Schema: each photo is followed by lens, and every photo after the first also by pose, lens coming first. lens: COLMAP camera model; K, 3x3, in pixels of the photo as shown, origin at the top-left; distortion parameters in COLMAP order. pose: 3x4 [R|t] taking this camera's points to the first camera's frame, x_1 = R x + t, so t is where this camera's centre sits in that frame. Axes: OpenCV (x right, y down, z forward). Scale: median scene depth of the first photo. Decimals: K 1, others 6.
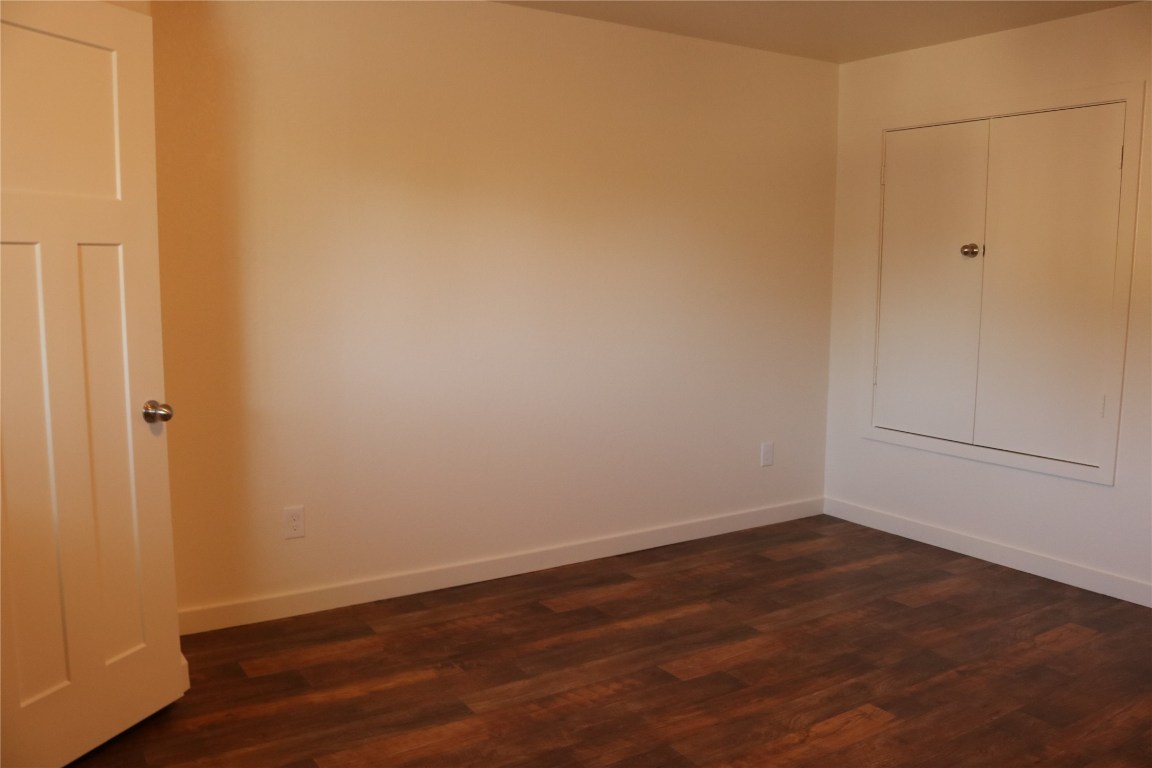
lens RADIAL K [[943.7, 0, 574.6], [0, 943.7, 383.6], [0, 0, 1]] dist [-0.134597, 0.082389]
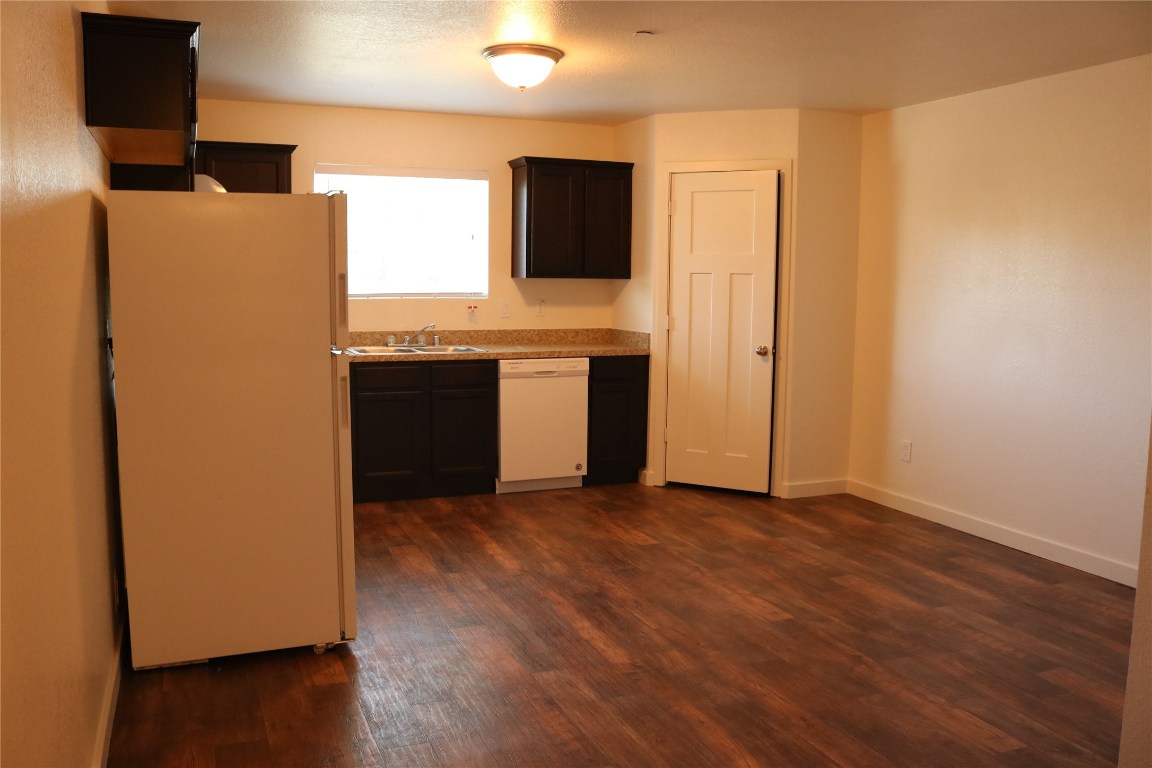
lens RADIAL K [[943.7, 0, 575.6], [0, 943.7, 384.0], [0, 0, 1]] dist [-0.134597, 0.082389]
pose [[-0.176865, 0.101337, -0.979004, 1.492873], [-0.138133, 0.982285, 0.126631, -0.093244], [0.974494, 0.157630, -0.159734, 0.781115]]
